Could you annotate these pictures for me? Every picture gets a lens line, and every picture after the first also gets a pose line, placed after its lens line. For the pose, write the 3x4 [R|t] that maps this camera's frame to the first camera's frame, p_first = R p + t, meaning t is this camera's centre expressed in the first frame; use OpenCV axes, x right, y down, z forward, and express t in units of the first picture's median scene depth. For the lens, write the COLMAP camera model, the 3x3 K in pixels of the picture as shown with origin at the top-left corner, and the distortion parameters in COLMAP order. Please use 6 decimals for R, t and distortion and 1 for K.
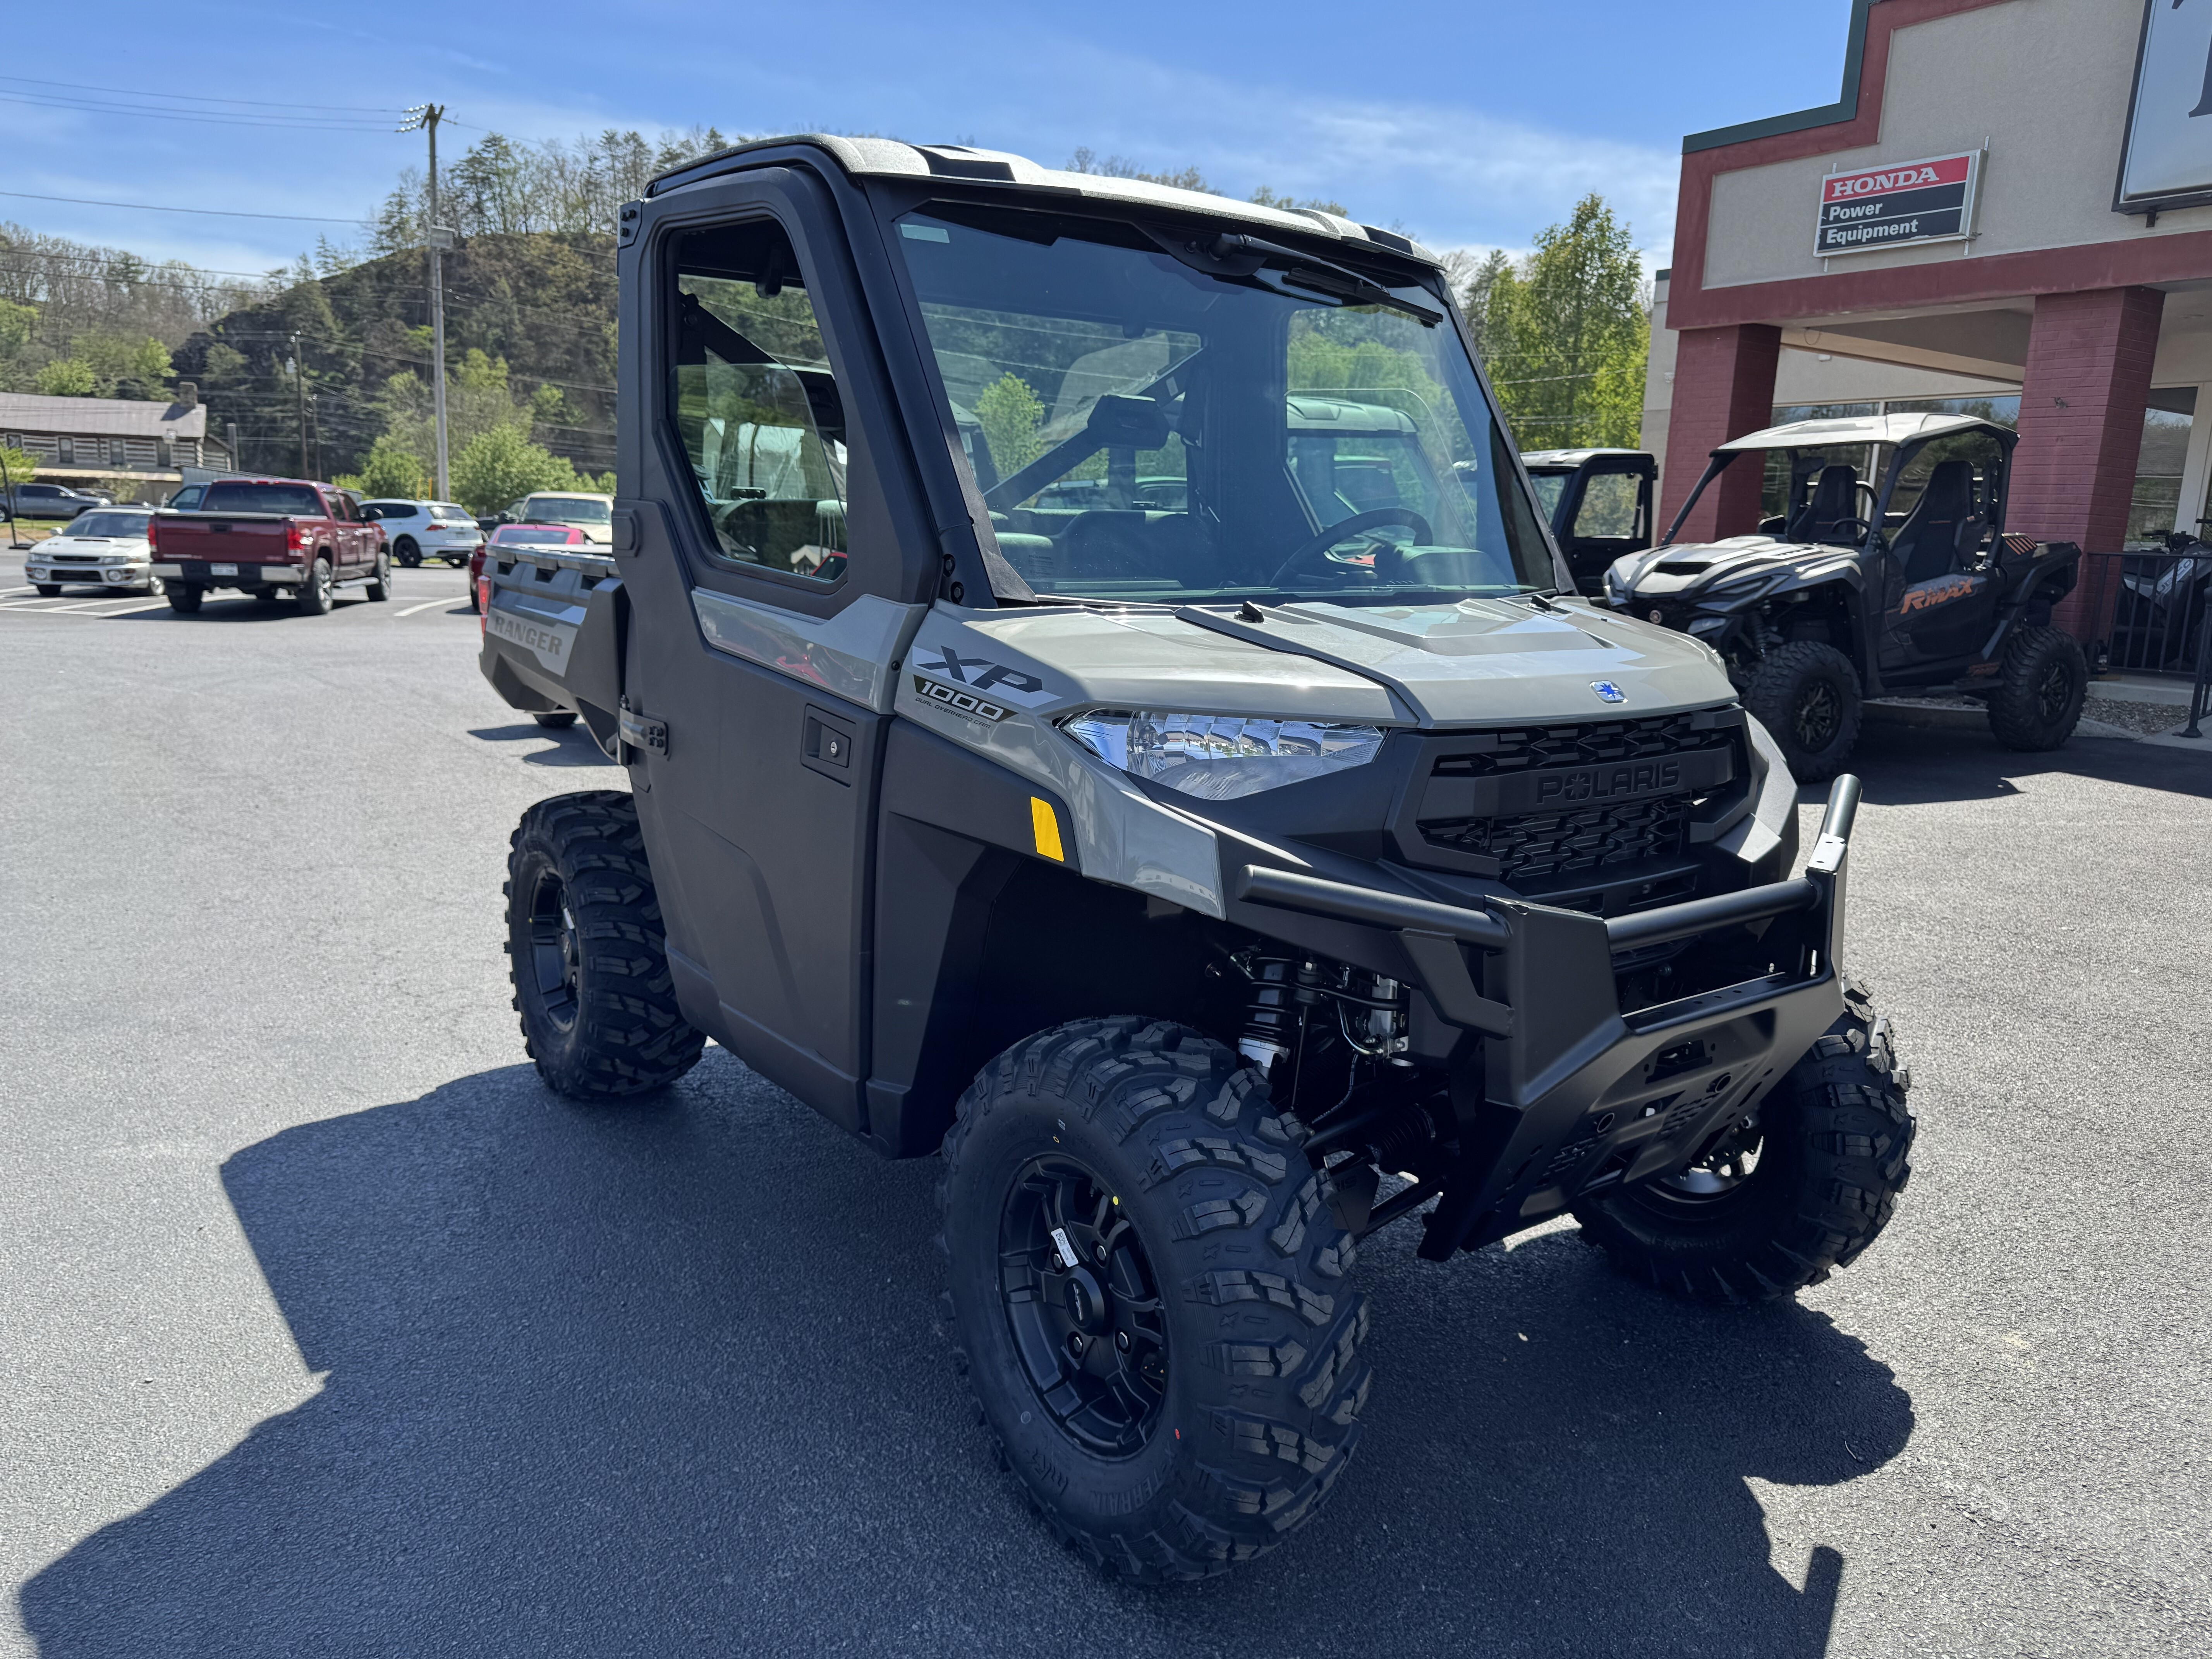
lens RADIAL K [[1687.7, 0, 1106.0], [0, 1687.7, 829.5], [0, 0, 1]] dist [0.004092, 0.006195]
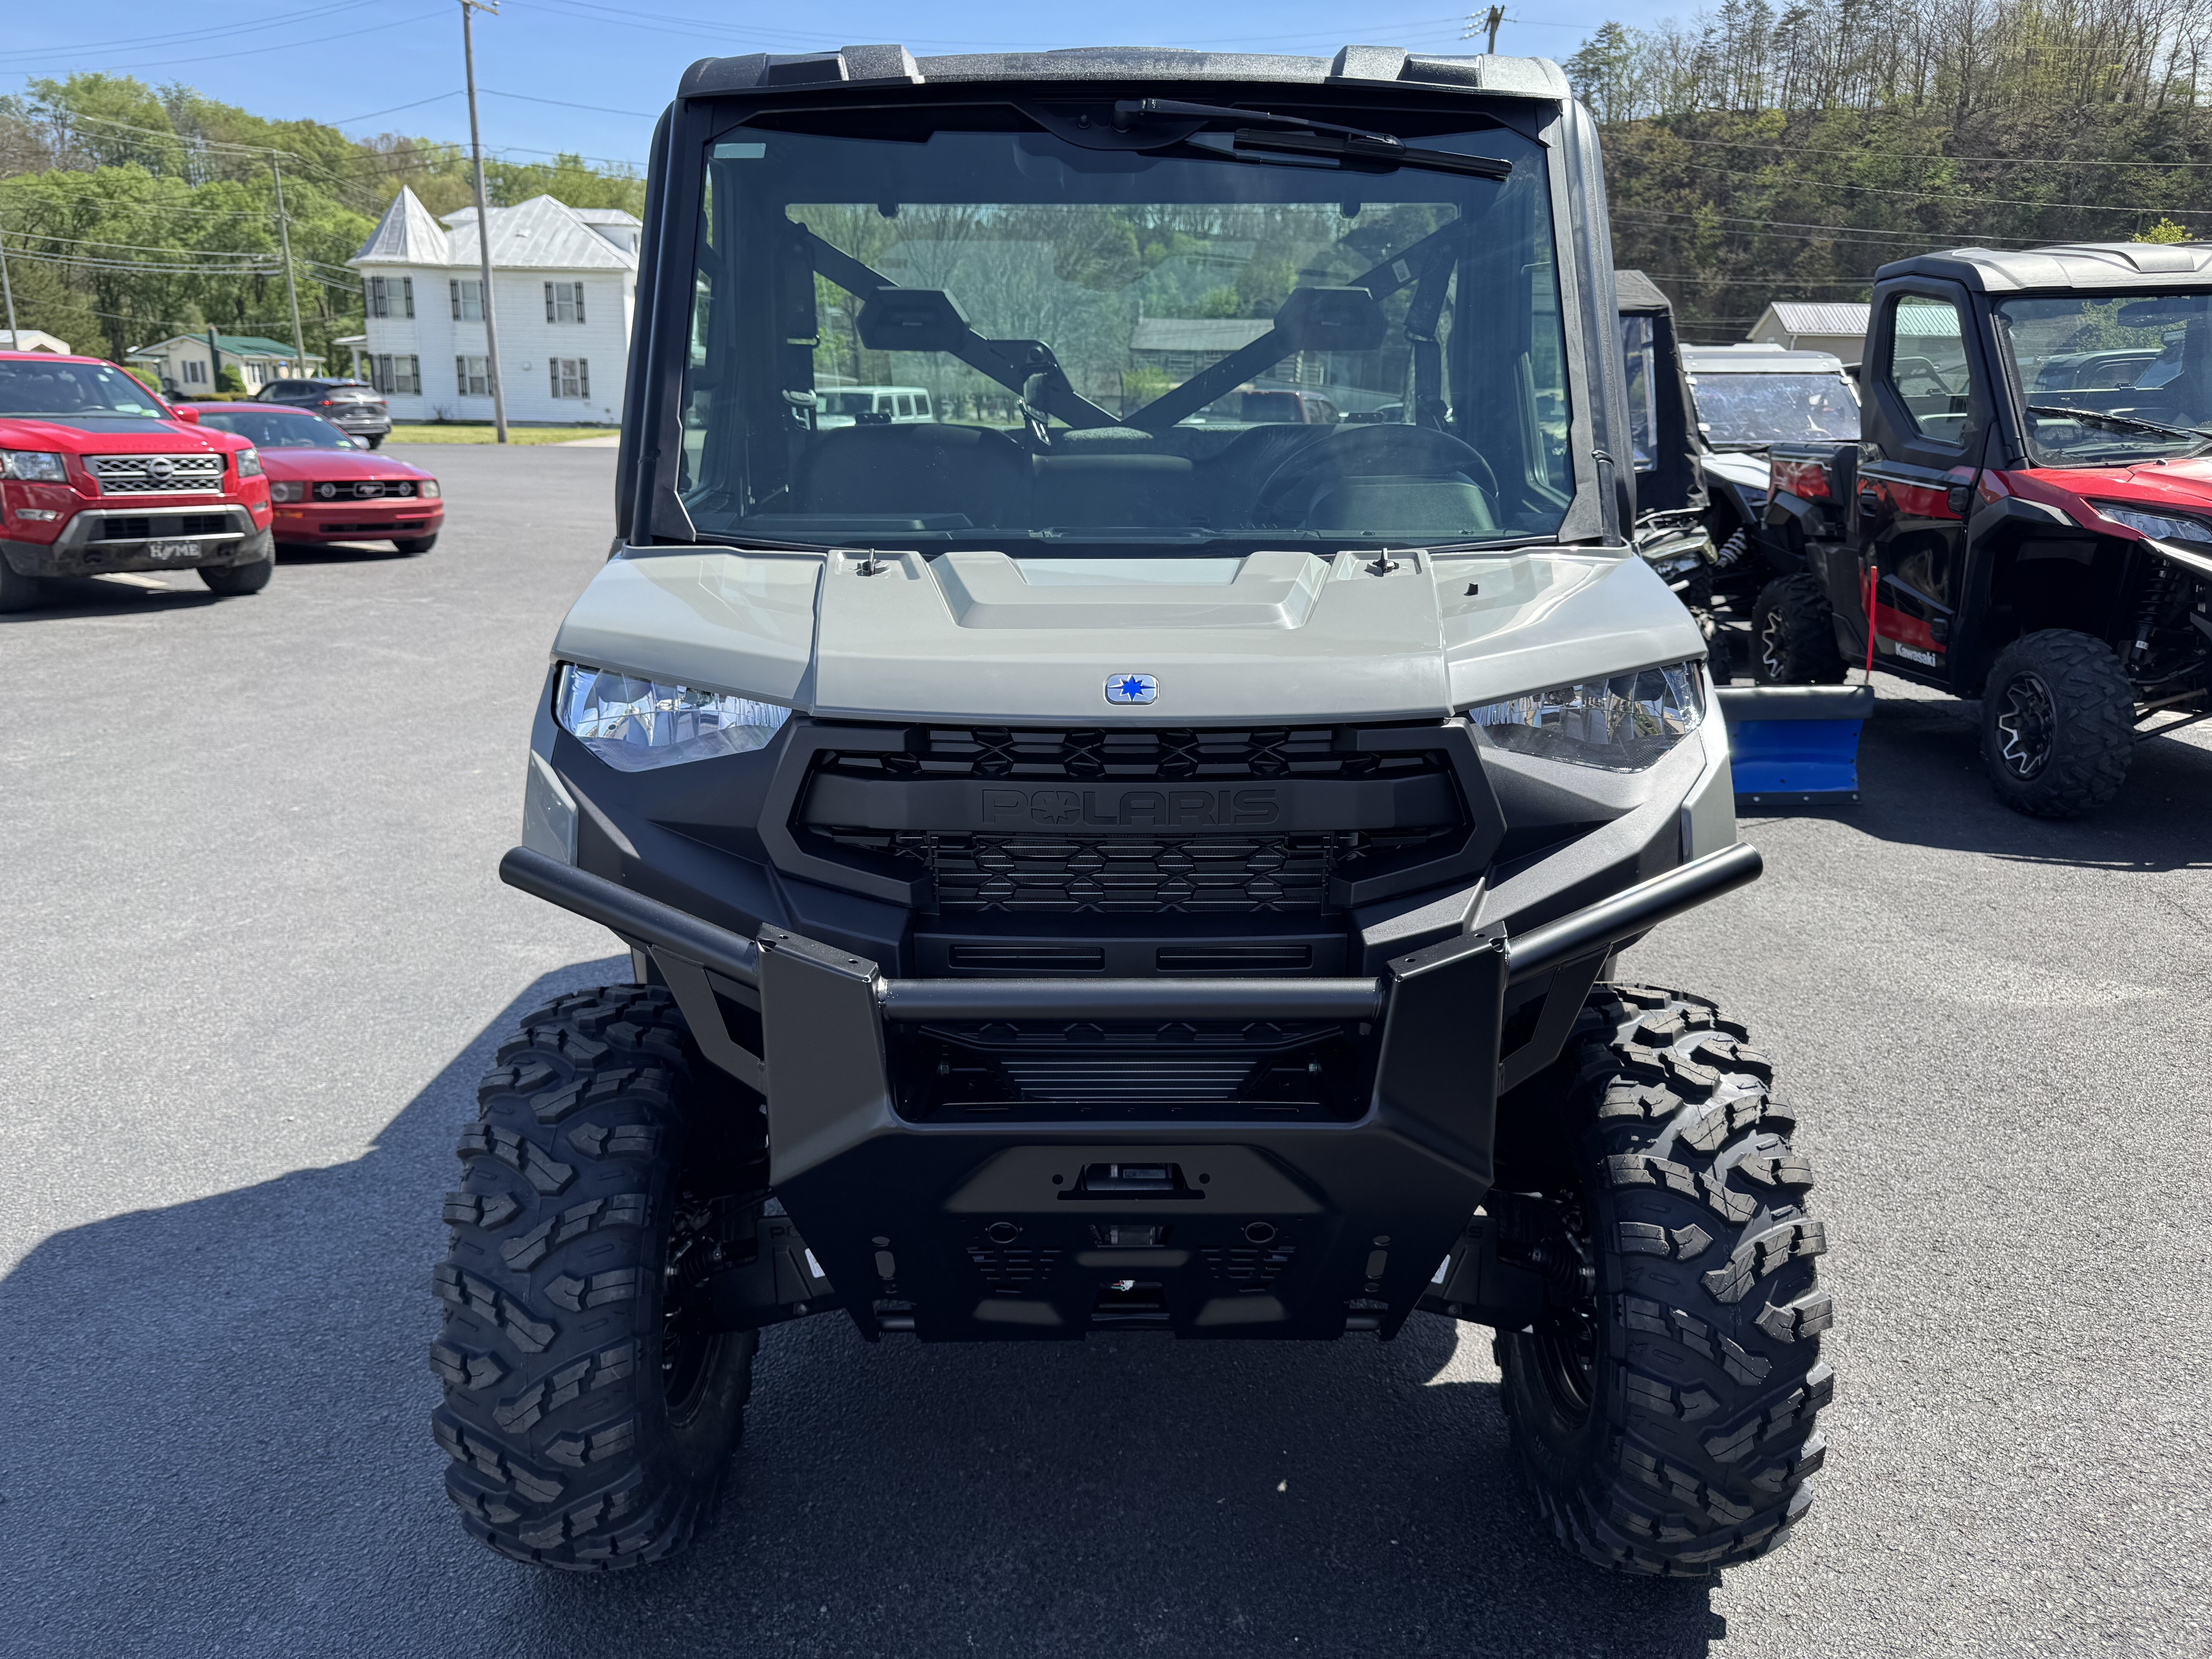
lens RADIAL K [[1641.4, 0, 1106.0], [0, 1641.4, 867.3], [0, 0, 1]] dist [0.003177, -0.003650]
pose [[0.788437, 0.144048, -0.598011, 0.412478], [-0.090266, 0.988763, 0.119162, -0.049305], [0.608457, -0.039972, 0.792580, 0.228532]]
